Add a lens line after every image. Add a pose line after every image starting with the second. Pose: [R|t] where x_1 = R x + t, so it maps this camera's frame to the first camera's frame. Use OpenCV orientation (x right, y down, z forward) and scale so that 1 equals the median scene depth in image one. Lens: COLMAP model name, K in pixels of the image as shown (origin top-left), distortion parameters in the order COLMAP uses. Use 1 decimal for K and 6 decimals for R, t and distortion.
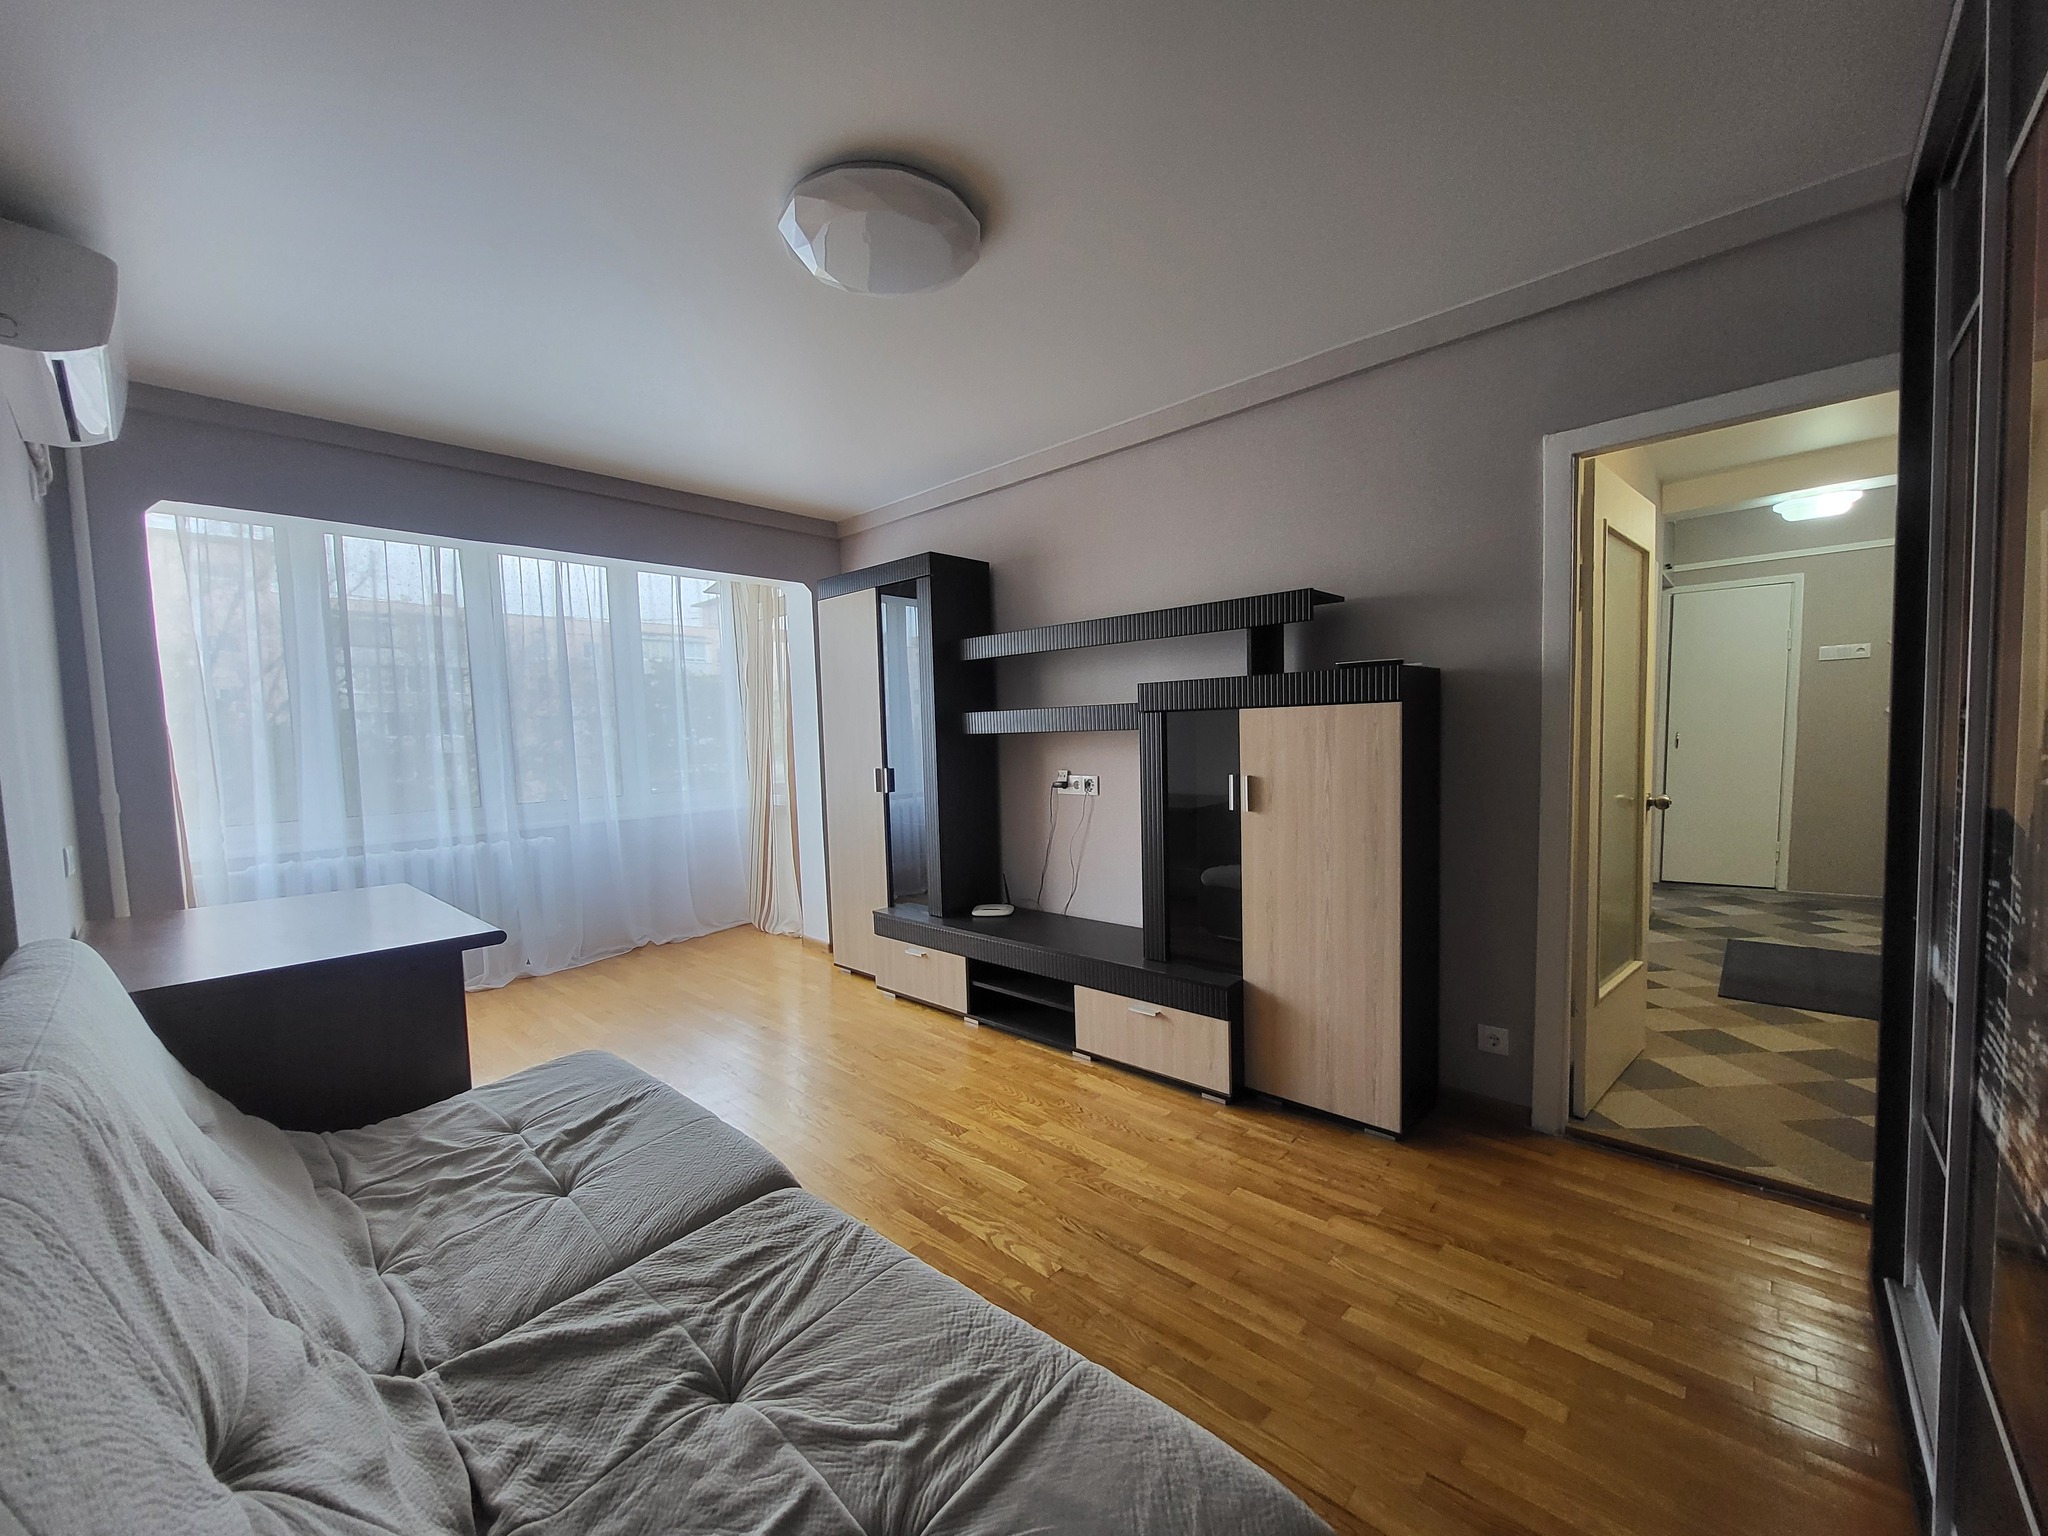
lens RADIAL K [[798.8, 0, 1037.8], [0, 798.8, 786.2], [0, 0, 1]] dist [0.000139, -0.000478]
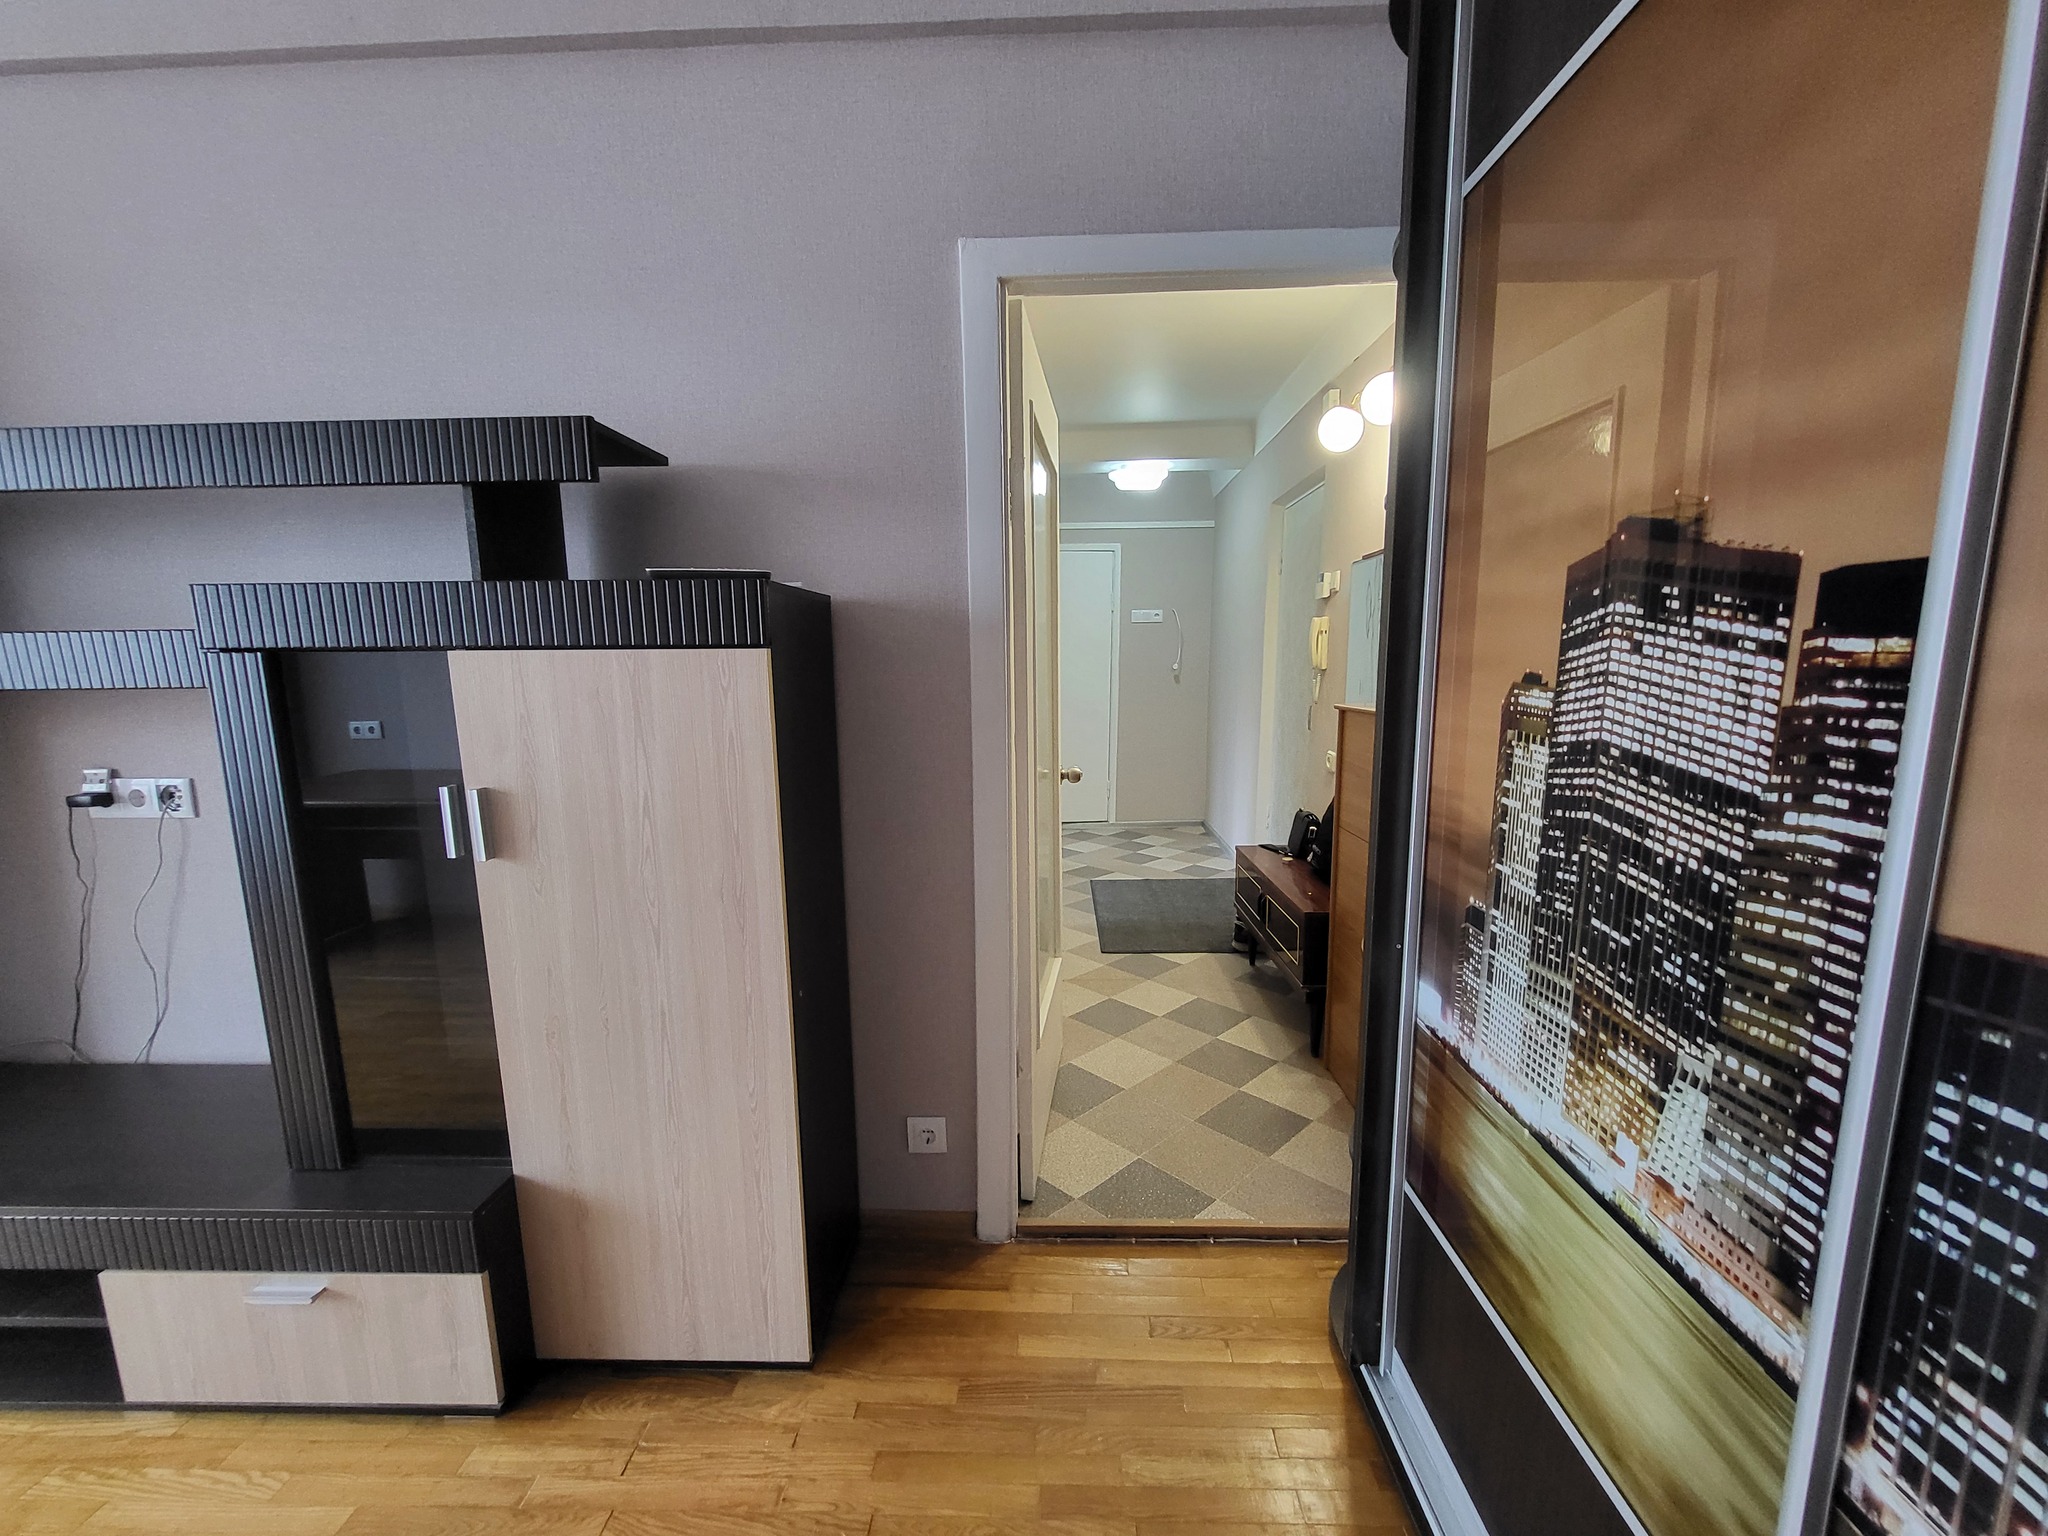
lens RADIAL K [[798.8, 0, 1037.8], [0, 798.8, 786.2], [0, 0, 1]] dist [0.000139, -0.000478]
pose [[0.753105, -0.078659, 0.653182, 0.196949], [0.030740, 0.995950, 0.084494, -0.044949], [-0.657182, -0.043554, 0.752472, 0.397727]]
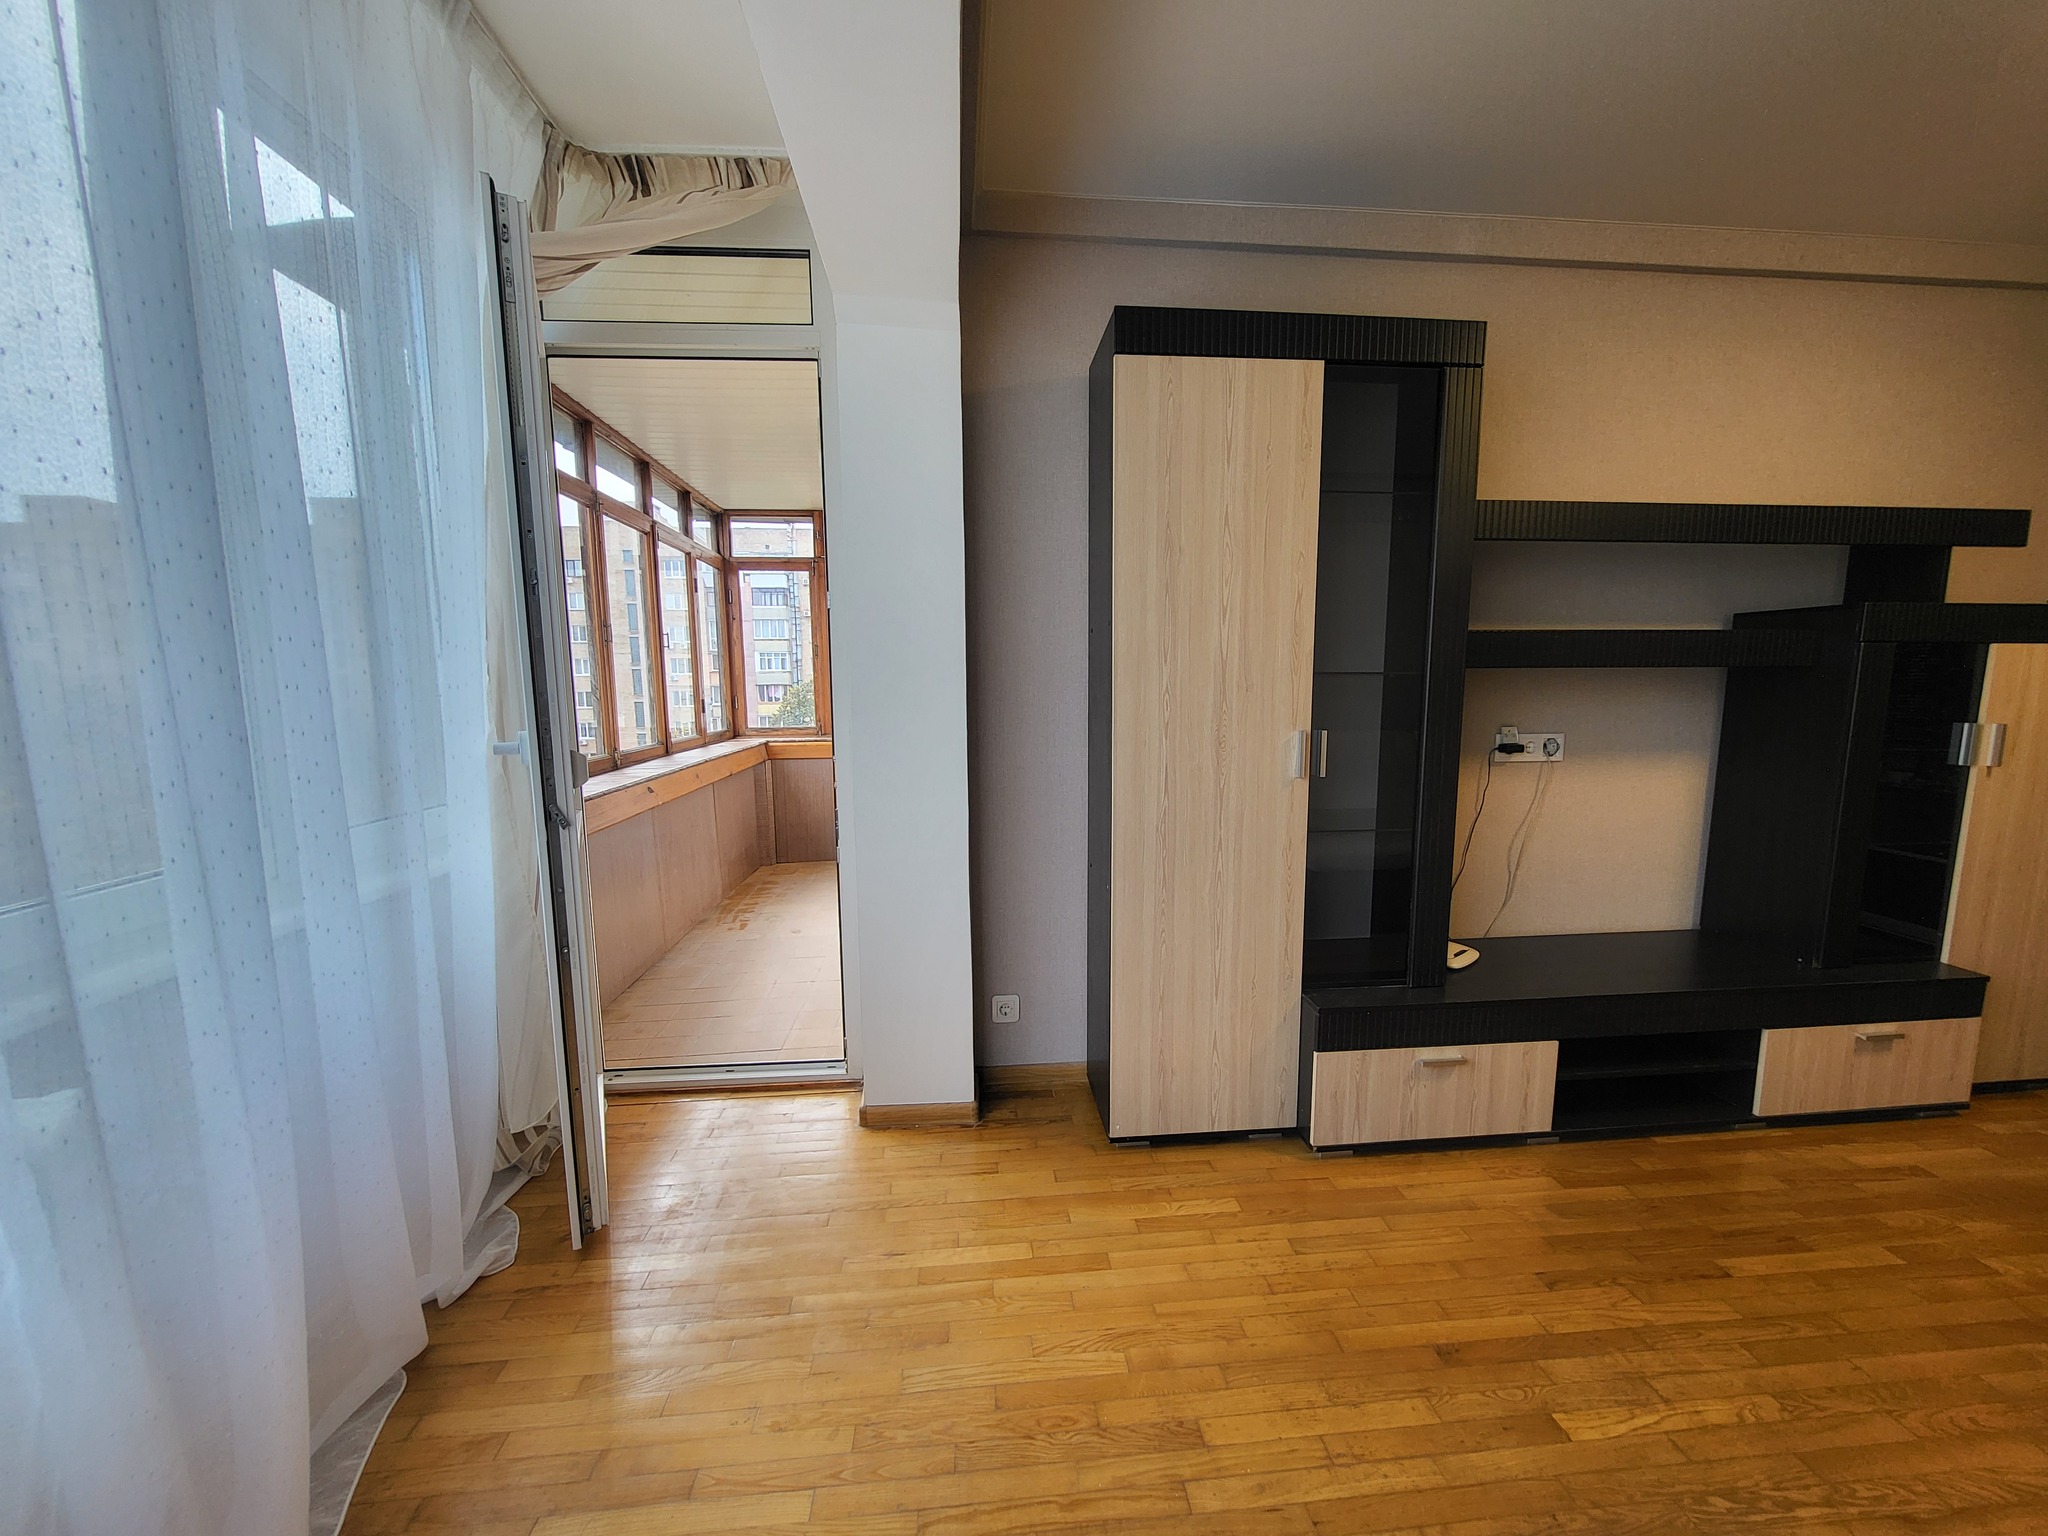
lens RADIAL K [[798.8, 0, 1037.8], [0, 798.8, 786.2], [0, 0, 1]] dist [0.000139, -0.000478]
pose [[0.664584, -0.068233, 0.744091, -1.034474], [0.031391, 0.997492, 0.063433, -0.035121], [-0.746554, -0.018799, 0.665059, 1.184460]]
